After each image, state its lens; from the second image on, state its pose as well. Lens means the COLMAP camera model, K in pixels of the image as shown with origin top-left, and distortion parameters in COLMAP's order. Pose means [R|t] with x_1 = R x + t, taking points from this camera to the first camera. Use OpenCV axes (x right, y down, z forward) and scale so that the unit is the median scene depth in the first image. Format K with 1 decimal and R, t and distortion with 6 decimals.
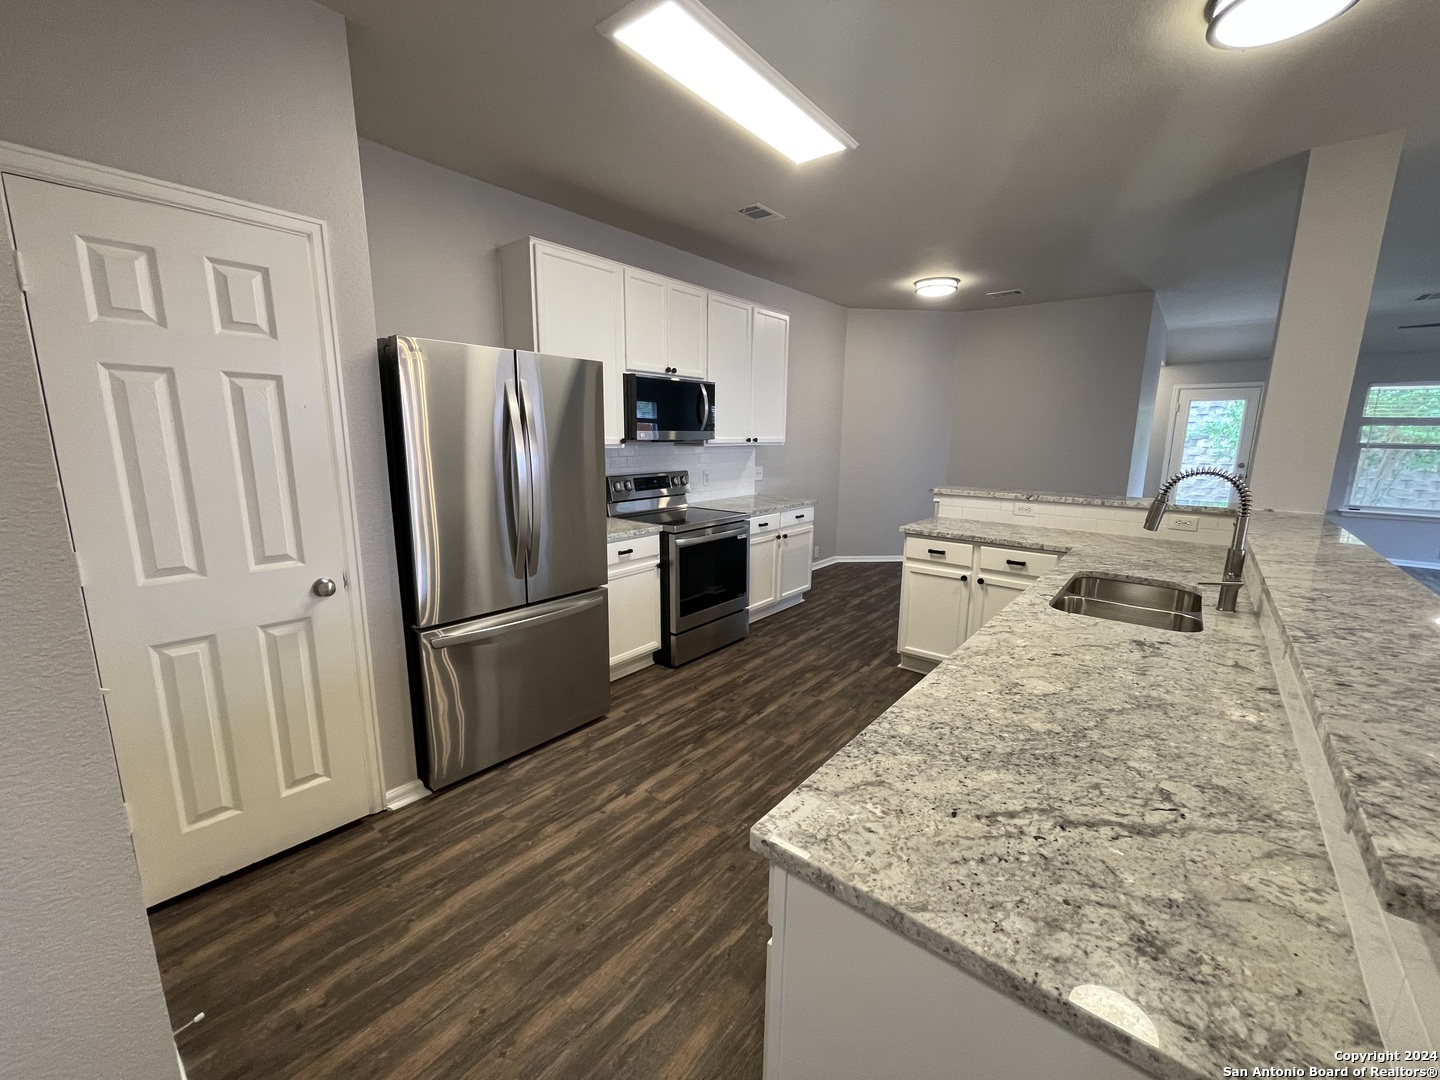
lens RADIAL K [[582.7, 0, 720.4], [0, 582.7, 541.0], [0, 0, 1]] dist [-0.003179, 0.001612]
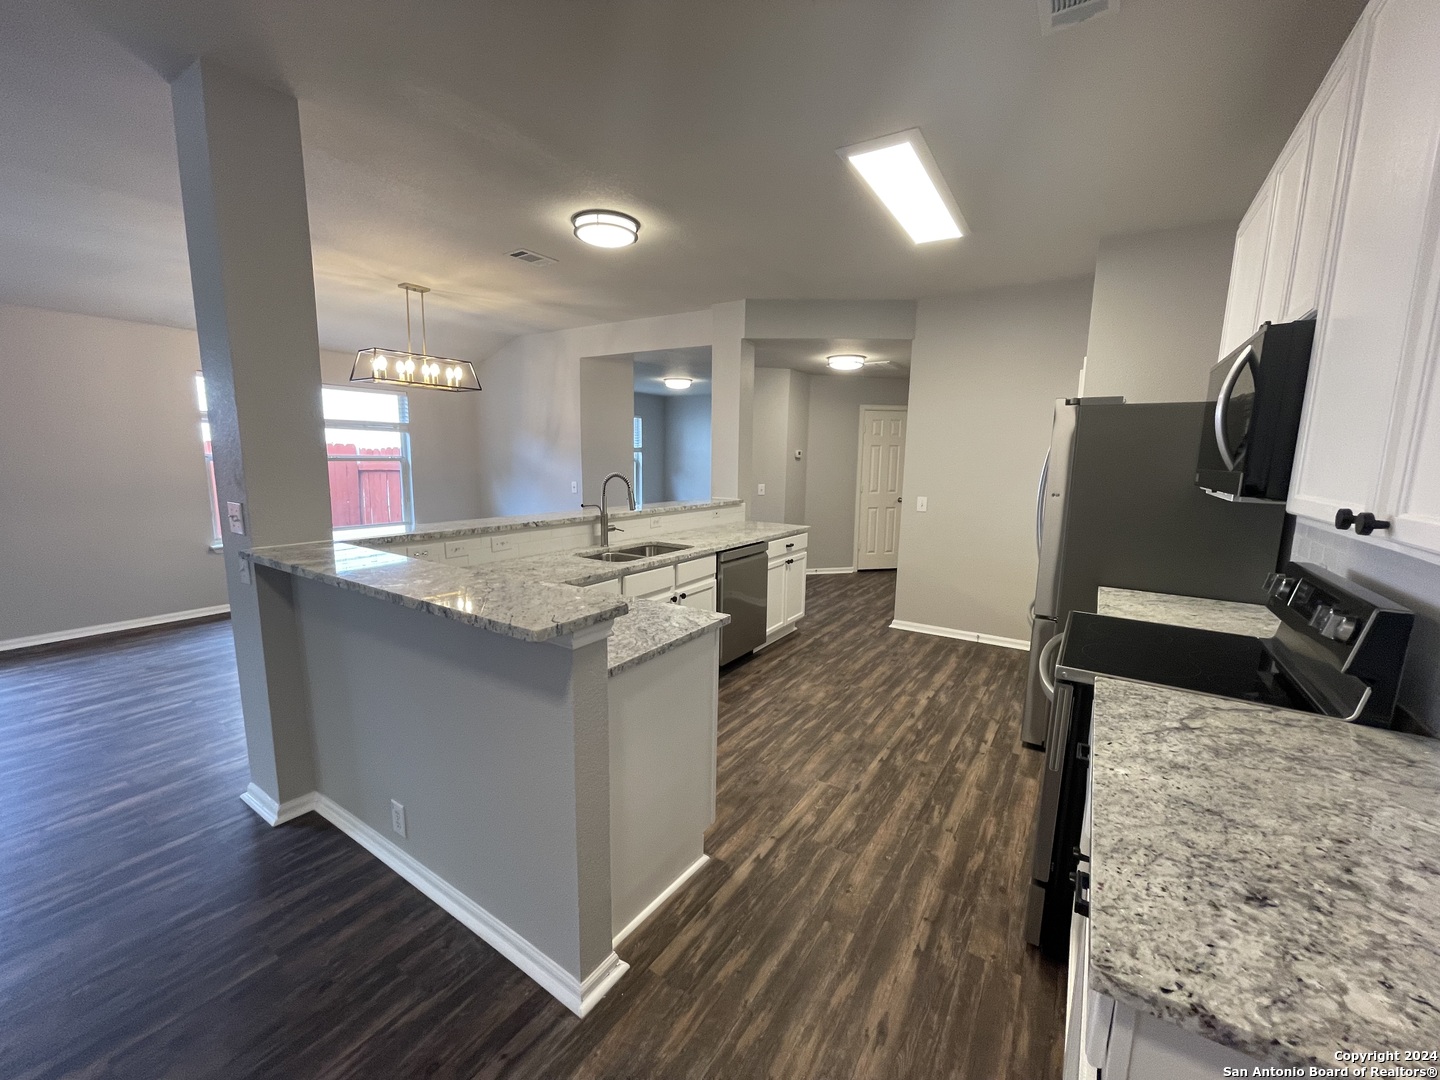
lens RADIAL K [[582.7, 0, 718.2], [0, 582.7, 542.2], [0, 0, 1]] dist [-0.003179, 0.001612]
pose [[-0.993753, -0.011144, -0.111041, 0.560215], [-0.047468, 0.942718, 0.330198, -0.424130], [0.101001, 0.333406, -0.937358, 2.225036]]
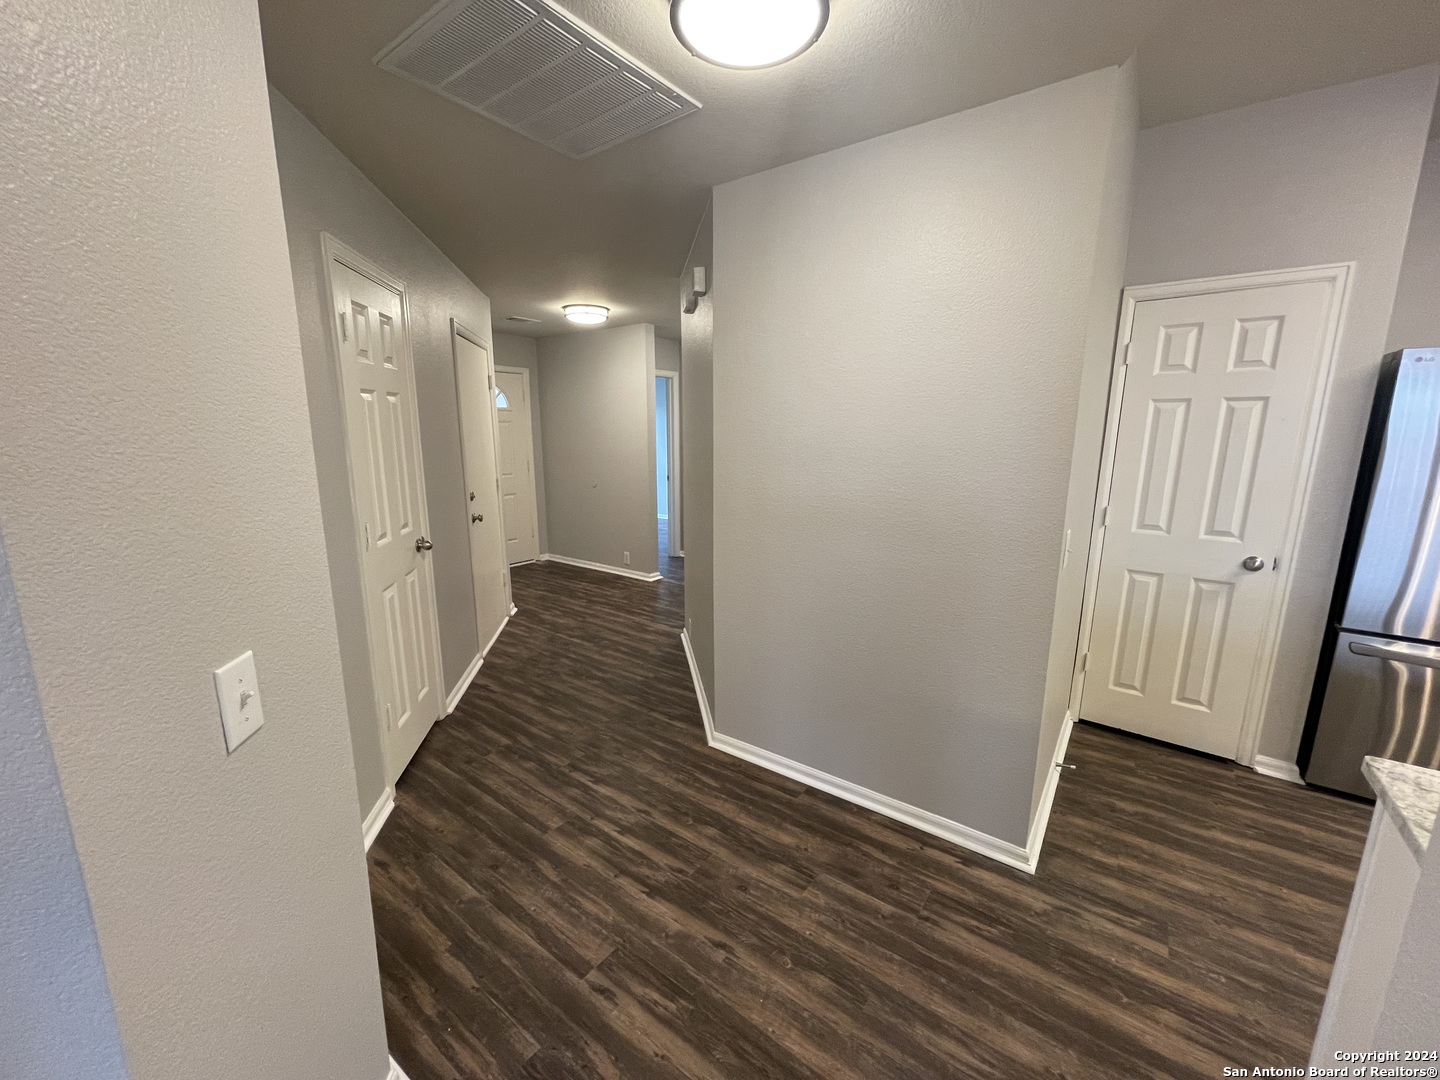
lens RADIAL K [[582.7, 0, 715.9], [0, 582.7, 541.3], [0, 0, 1]] dist [-0.003179, 0.001612]
pose [[0.047890, 0.179417, -0.982607, 0.398394], [-0.190213, 0.967372, 0.167364, 0.034952], [0.980574, 0.178889, 0.080455, -0.199211]]
